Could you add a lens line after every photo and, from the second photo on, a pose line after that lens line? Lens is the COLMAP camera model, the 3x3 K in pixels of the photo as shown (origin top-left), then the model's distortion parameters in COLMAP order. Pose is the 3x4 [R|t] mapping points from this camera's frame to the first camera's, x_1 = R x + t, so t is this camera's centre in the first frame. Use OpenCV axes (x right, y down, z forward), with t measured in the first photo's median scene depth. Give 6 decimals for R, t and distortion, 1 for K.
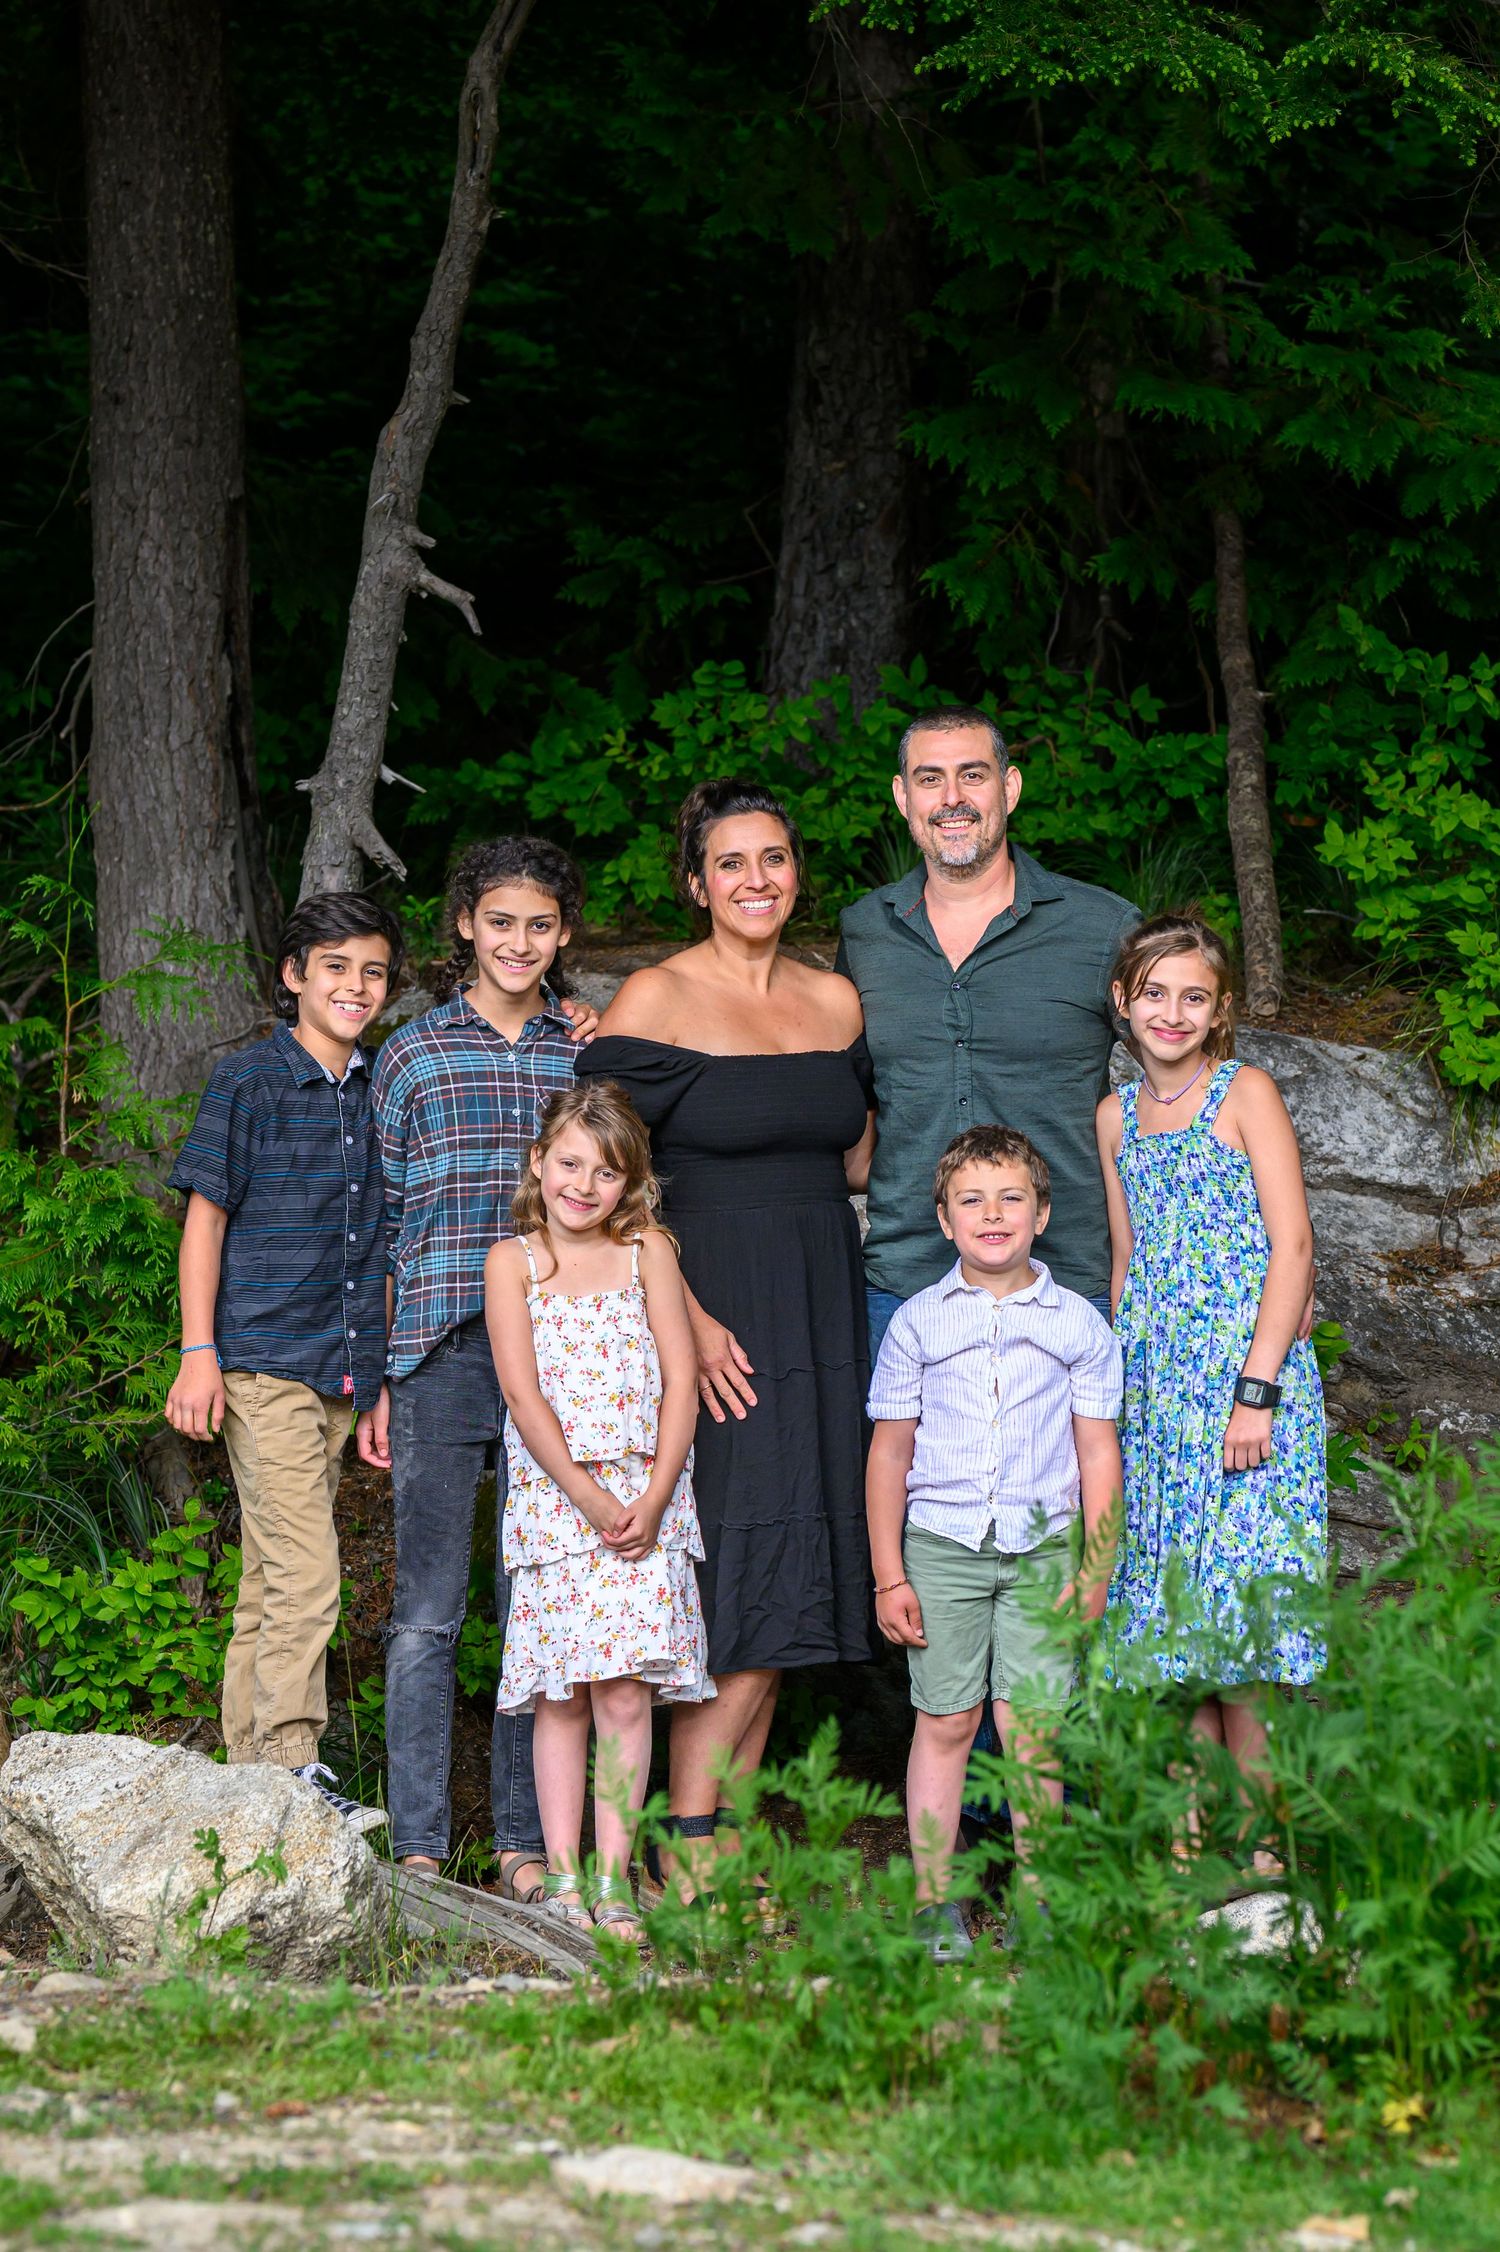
lens RADIAL K [[8039.4, 0, 760.0], [0, 8039.4, 1133.6], [0, 0, 1]] dist [-0.016620, 0.000000]
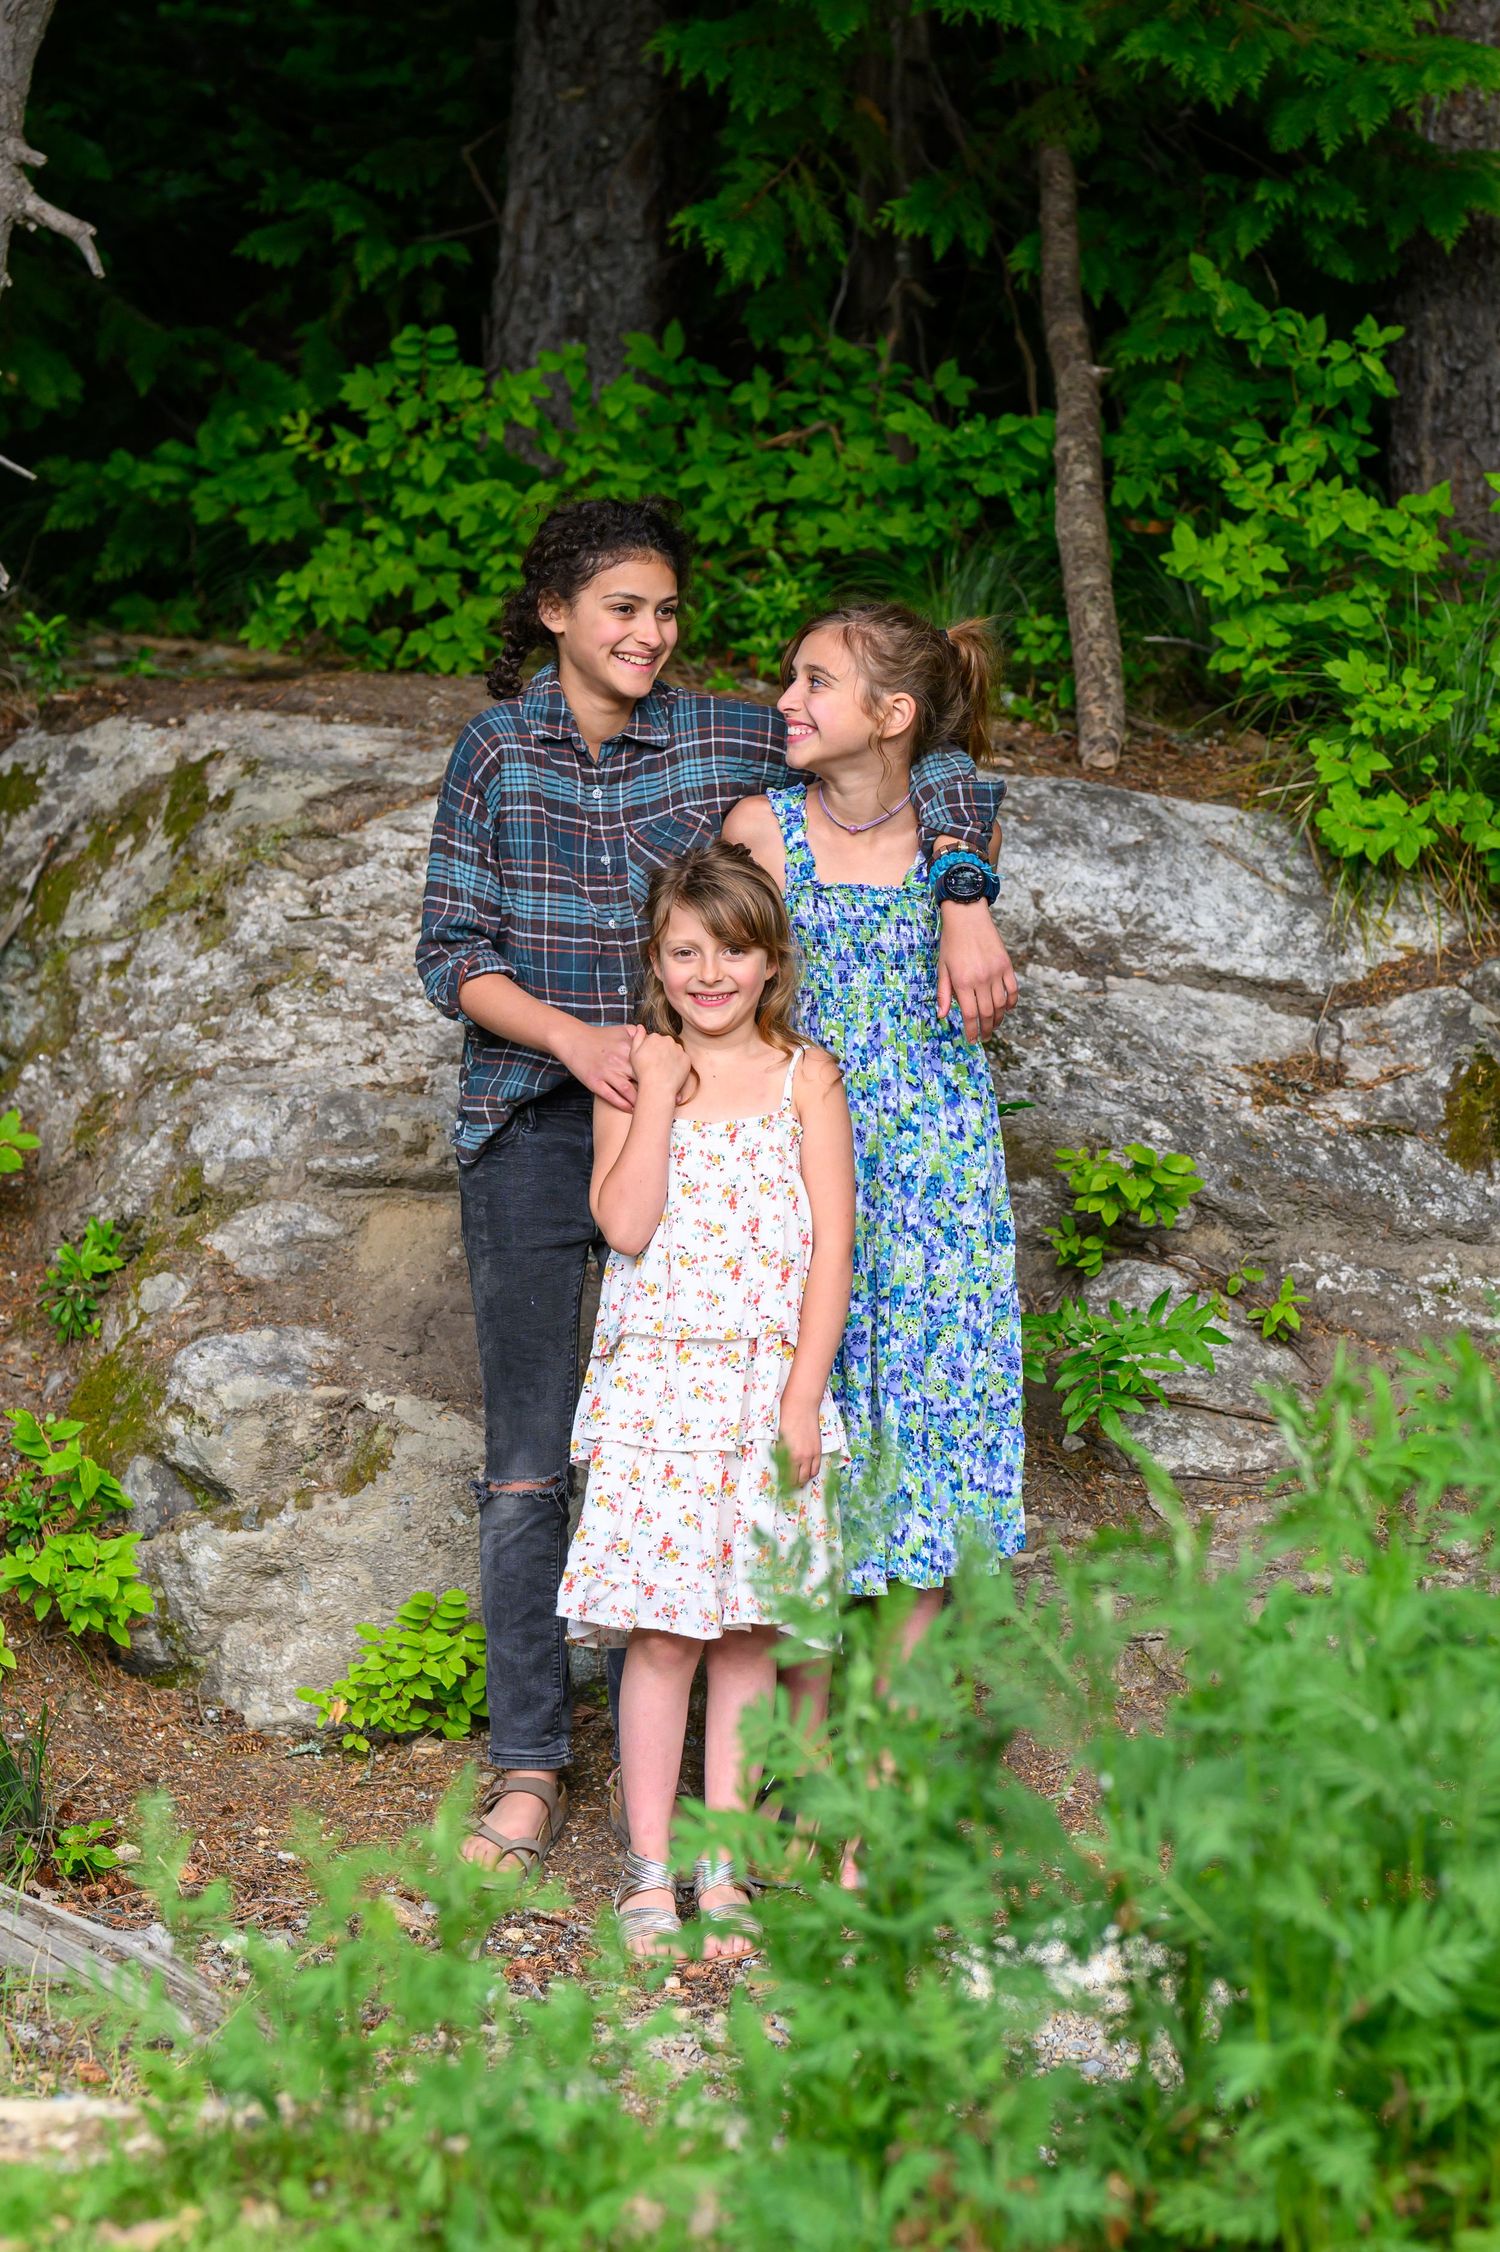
lens RADIAL K [[8039.4, 0, 808.7], [0, 8039.4, 1127.4], [0, 0, 1]] dist [-0.016620, 0.000000]
pose [[0.999616, 0.001624, 0.027665, 0.012264], [-0.002388, 0.999616, 0.027595, -0.000771], [-0.027609, -0.027651, 0.999236, 0.204956]]
